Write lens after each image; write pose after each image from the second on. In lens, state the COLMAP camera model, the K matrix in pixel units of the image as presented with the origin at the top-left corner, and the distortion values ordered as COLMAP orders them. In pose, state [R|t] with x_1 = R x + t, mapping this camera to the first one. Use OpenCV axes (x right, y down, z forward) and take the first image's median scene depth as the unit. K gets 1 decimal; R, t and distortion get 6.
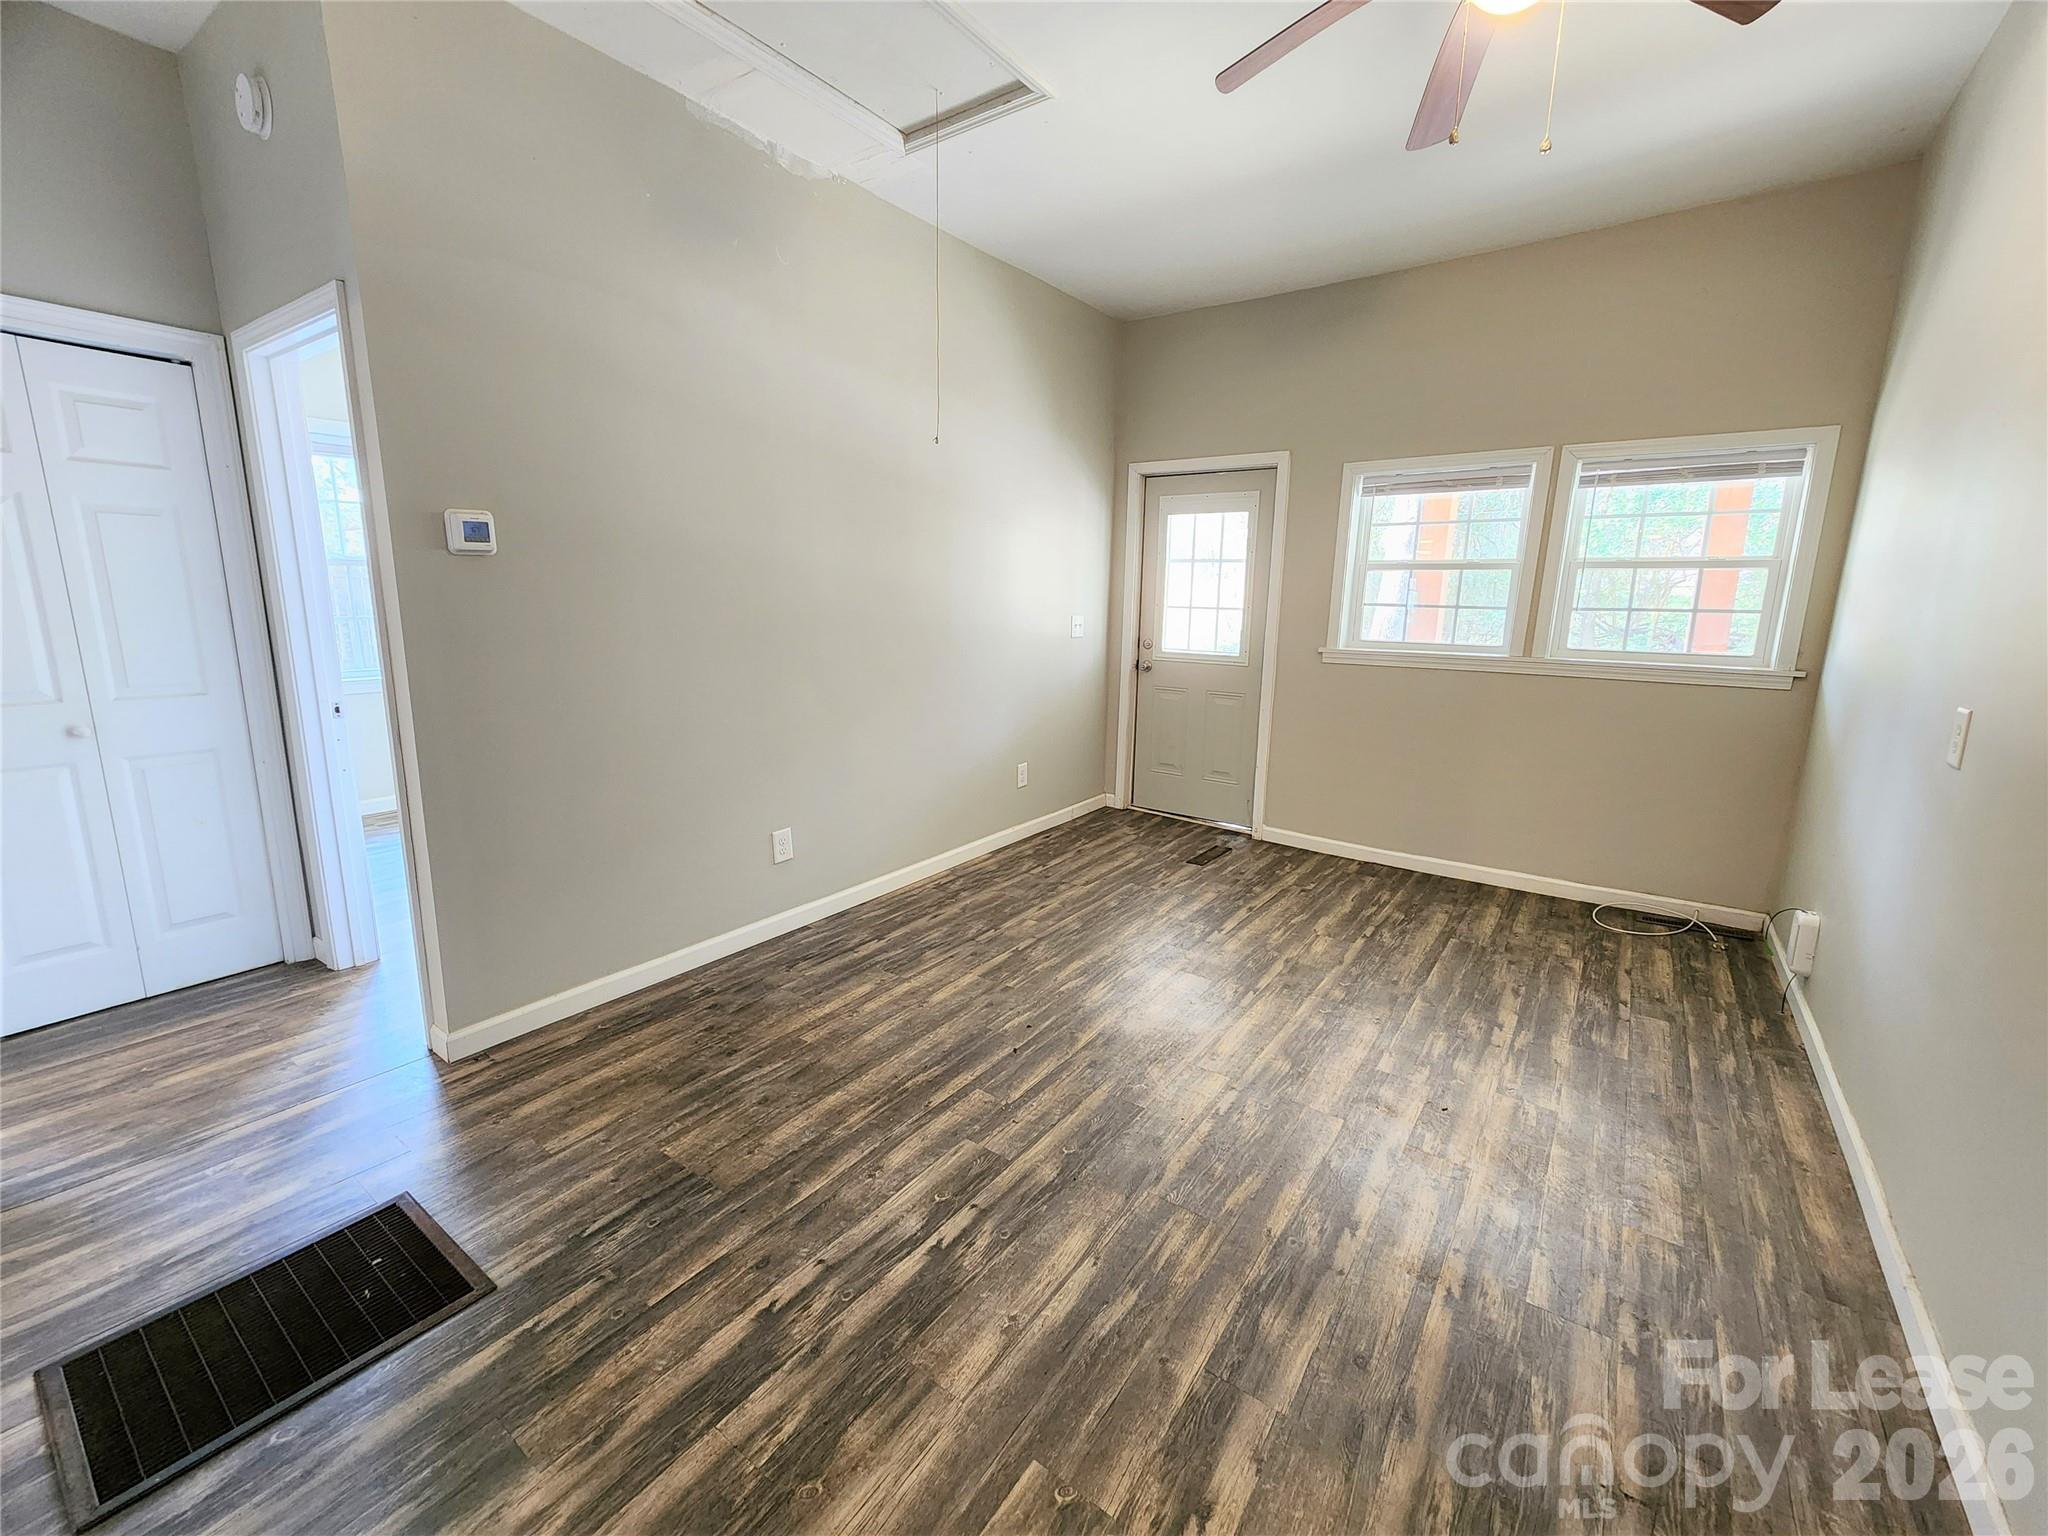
lens RADIAL K [[847.9, 0, 1013.9], [0, 847.9, 762.5], [0, 0, 1]] dist [0.005266, -0.001673]
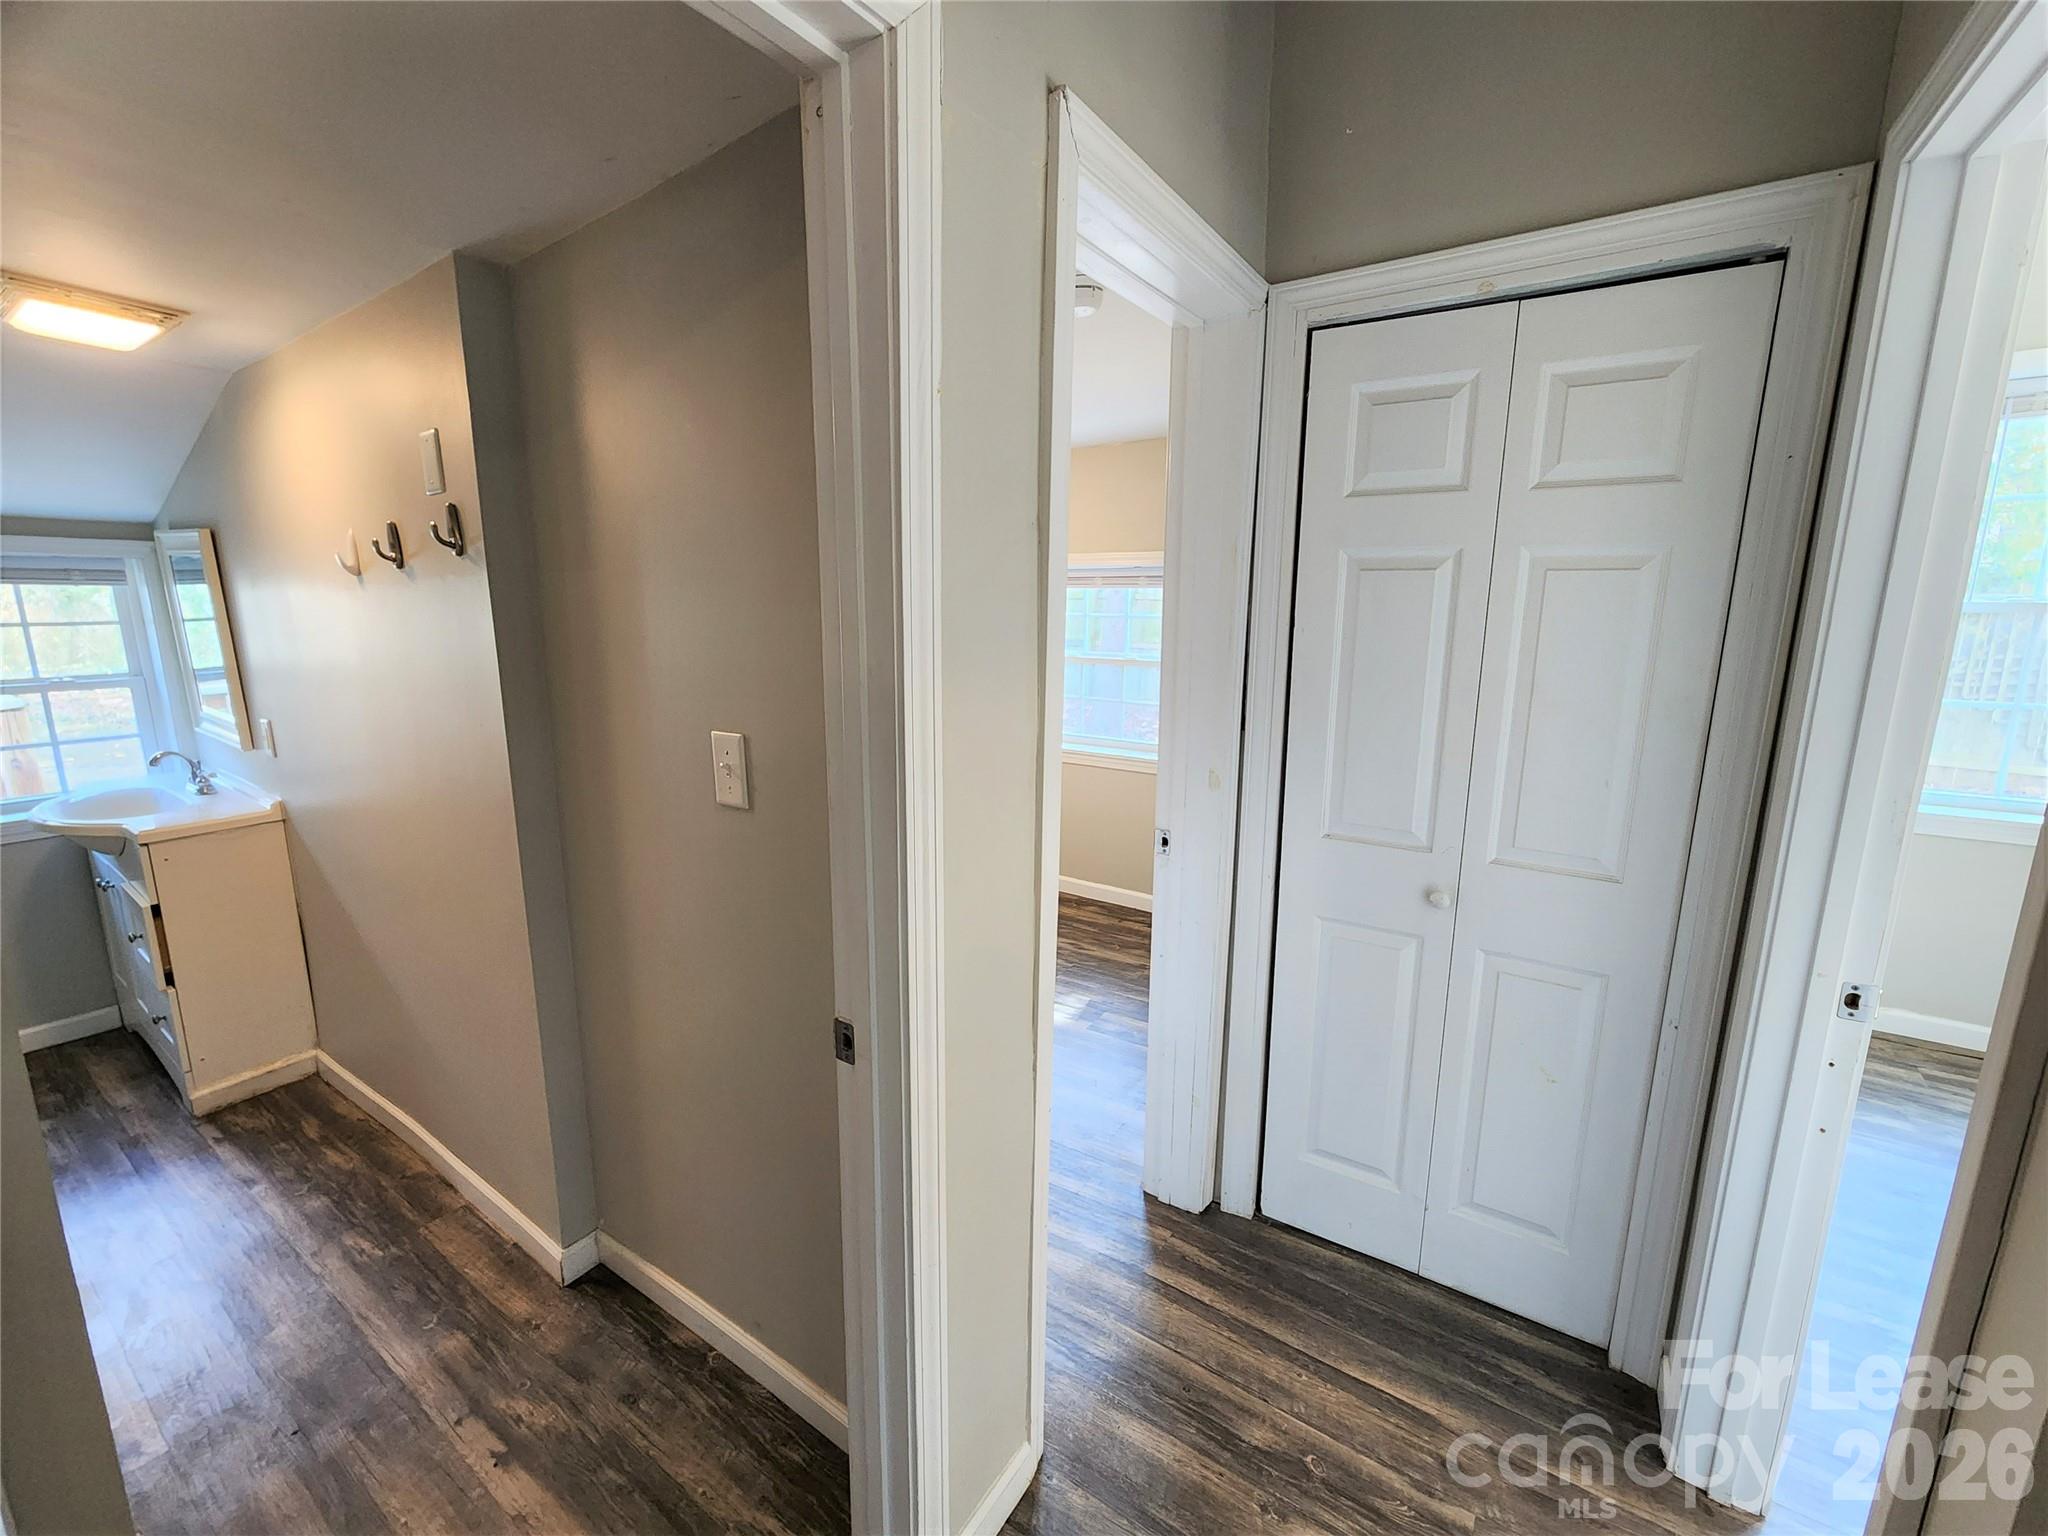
lens RADIAL K [[847.9, 0, 1023.8], [0, 847.9, 757.9], [0, 0, 1]] dist [0.005266, -0.001673]
pose [[0.055044, 0.182545, -0.981656, -0.464699], [-0.193969, 0.966371, 0.168826, -0.189603], [0.979462, 0.181118, 0.088601, 0.585839]]
